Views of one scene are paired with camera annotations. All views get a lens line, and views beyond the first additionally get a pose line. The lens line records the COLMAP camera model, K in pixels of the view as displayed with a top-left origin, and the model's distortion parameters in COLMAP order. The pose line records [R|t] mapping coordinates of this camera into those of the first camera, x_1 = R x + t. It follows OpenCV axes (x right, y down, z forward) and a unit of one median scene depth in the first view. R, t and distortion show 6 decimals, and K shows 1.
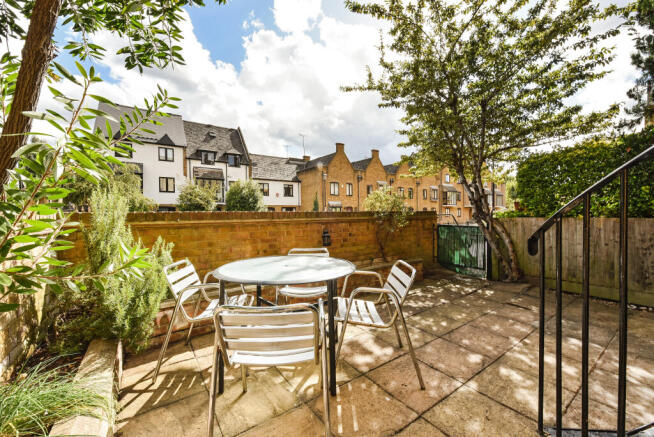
lens RADIAL K [[264.2, 0, 328.2], [0, 264.2, 216.3], [0, 0, 1]] dist [-0.001676, -0.000236]
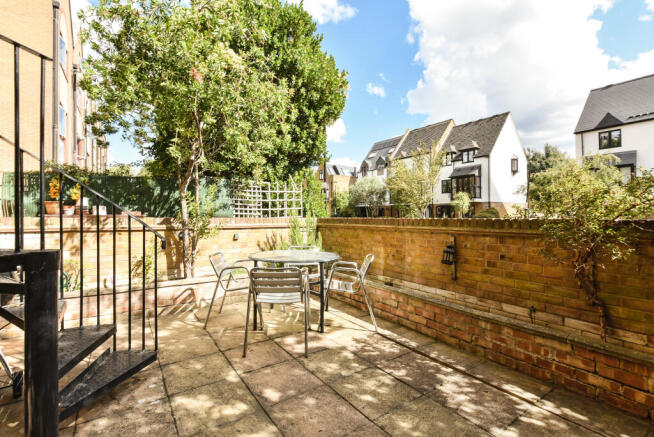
lens RADIAL K [[295.6, 0, 328.0], [0, 295.6, 217.4], [0, 0, 1]] dist [-0.000760, -0.000063]
pose [[-0.011810, 0.009049, -0.999889, 1.082344], [-0.013156, 0.999871, 0.009204, -0.033041], [0.999844, 0.013263, -0.011690, 0.853003]]
